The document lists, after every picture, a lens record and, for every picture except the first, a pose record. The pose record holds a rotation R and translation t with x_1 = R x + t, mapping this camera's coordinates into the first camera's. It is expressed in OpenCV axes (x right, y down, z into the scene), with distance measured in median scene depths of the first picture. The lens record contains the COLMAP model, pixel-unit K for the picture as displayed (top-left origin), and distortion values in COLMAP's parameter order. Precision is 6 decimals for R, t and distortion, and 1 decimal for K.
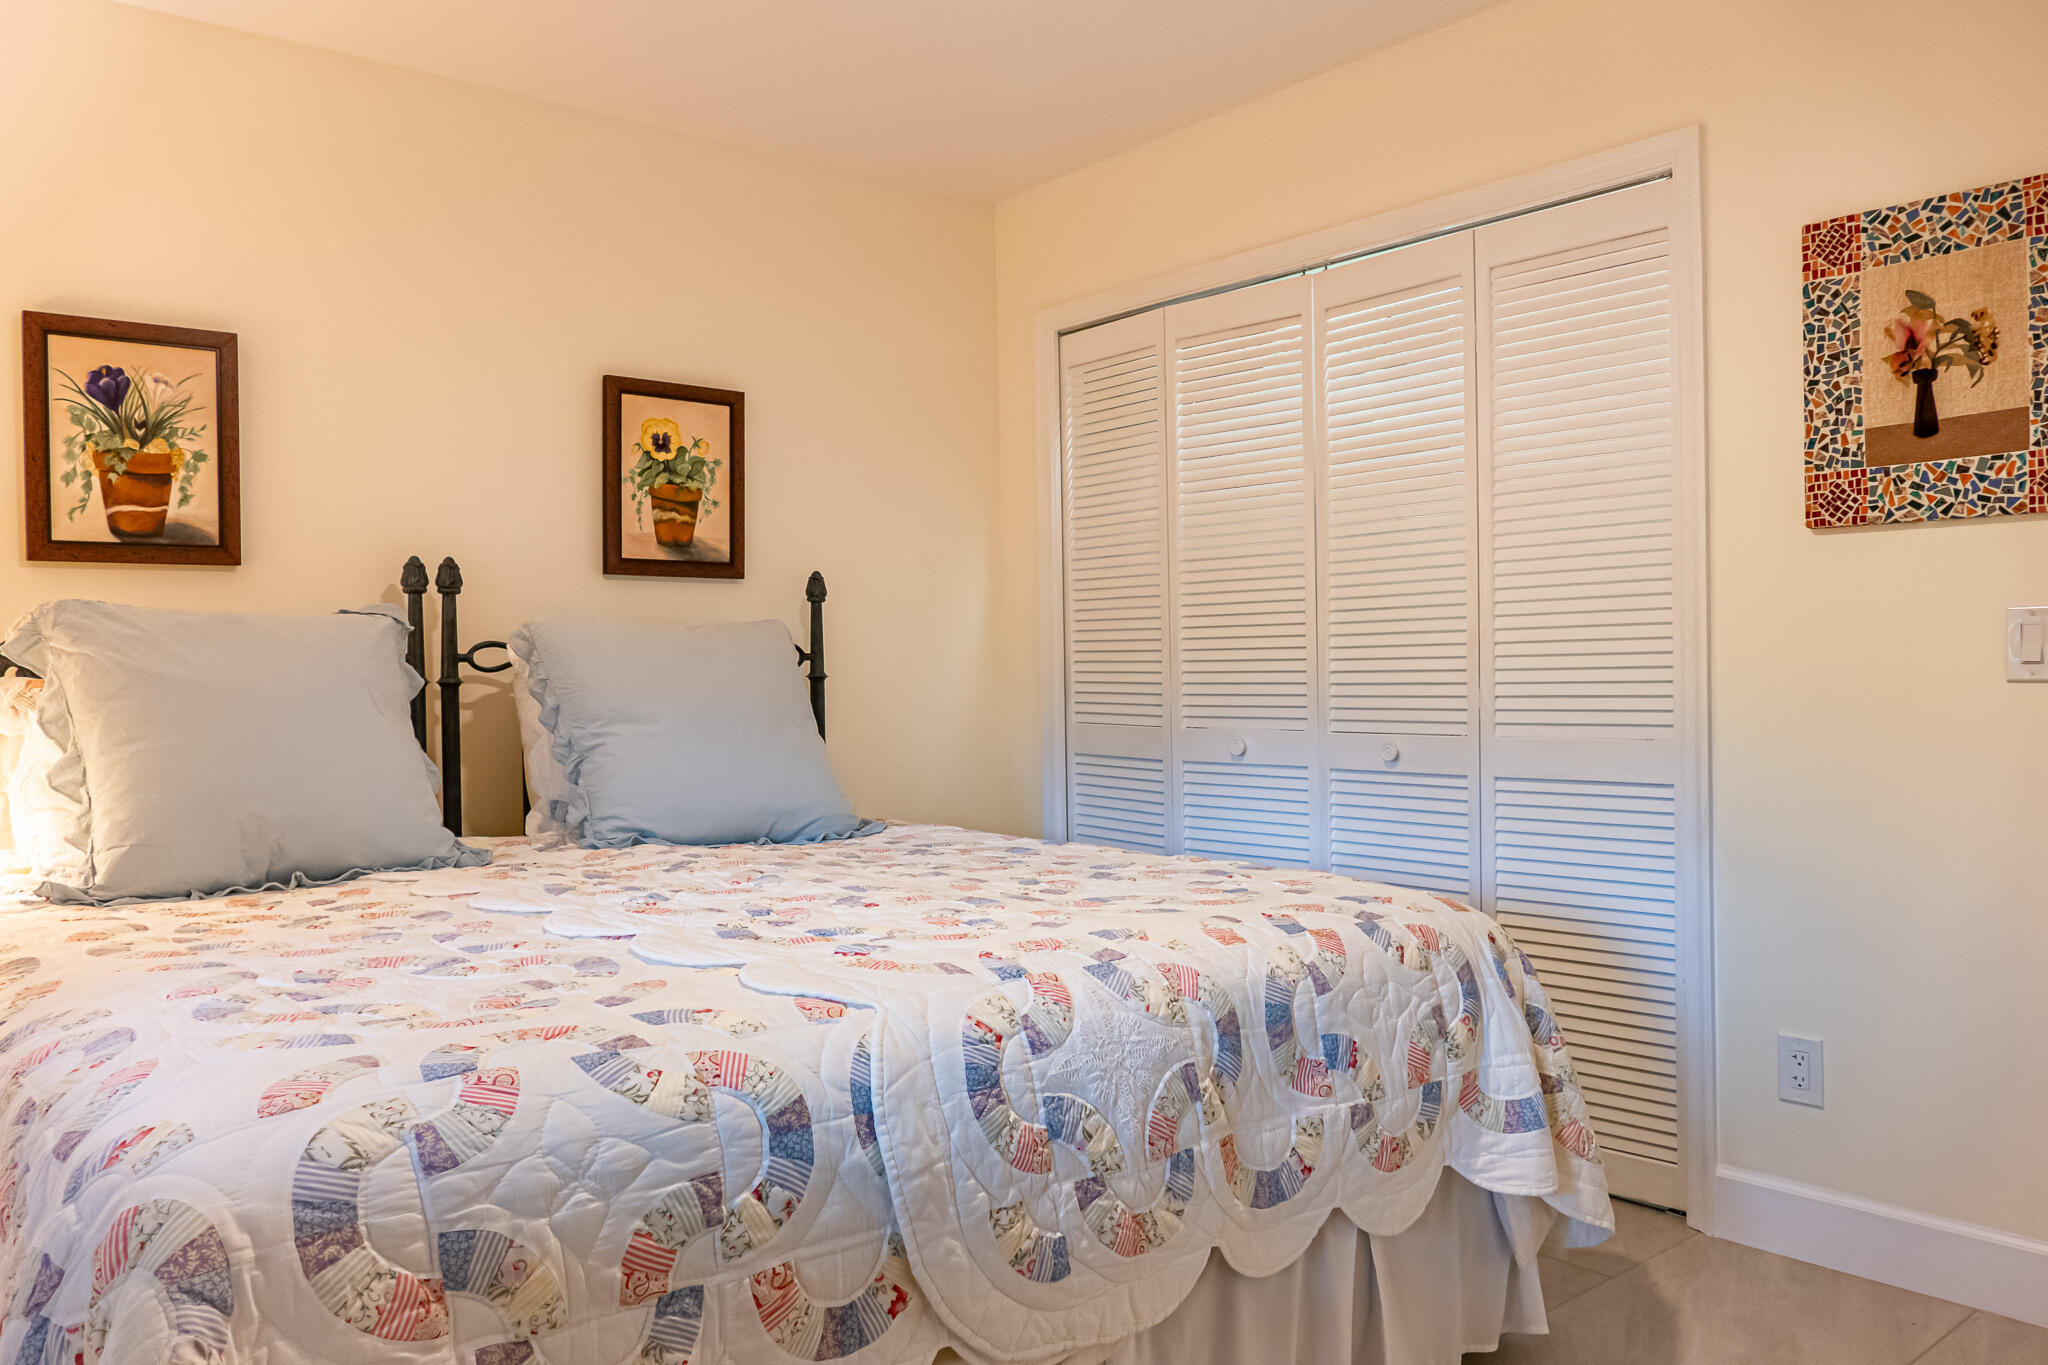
lens RADIAL K [[1527.5, 0, 1039.7], [0, 1527.5, 677.2], [0, 0, 1]] dist [-0.011086, 0.000524]
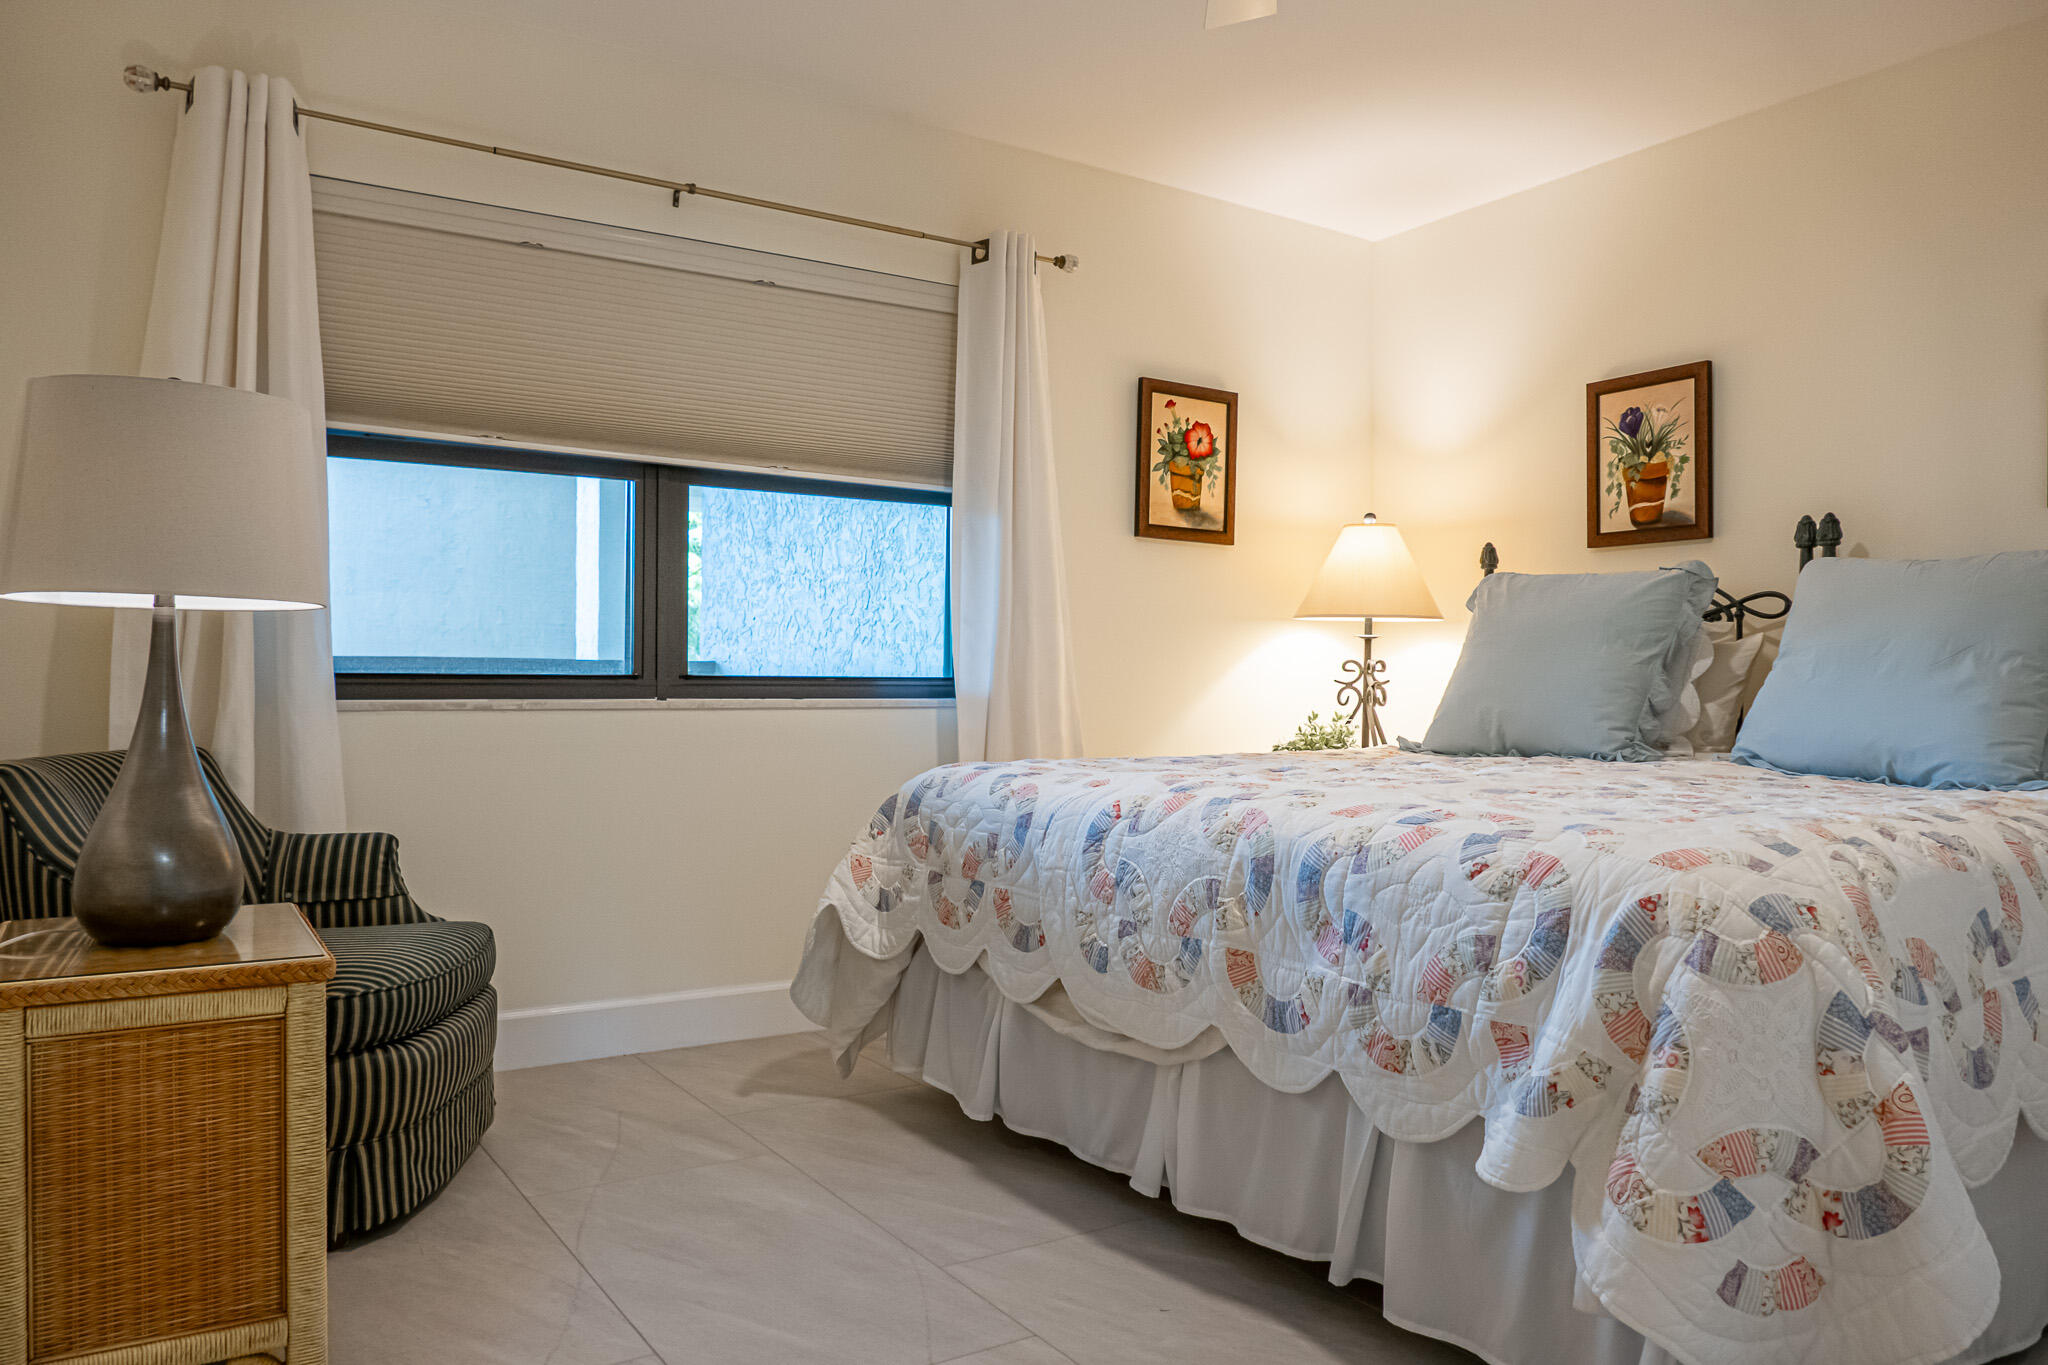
lens RADIAL K [[1527.5, 0, 1039.7], [0, 1527.5, 677.2], [0, 0, 1]] dist [-0.011086, 0.000524]
pose [[-0.132279, 0.005126, -0.991199, 1.170916], [-0.015349, 0.999856, 0.007219, 0.062430], [0.991094, 0.016169, -0.132181, 0.853001]]
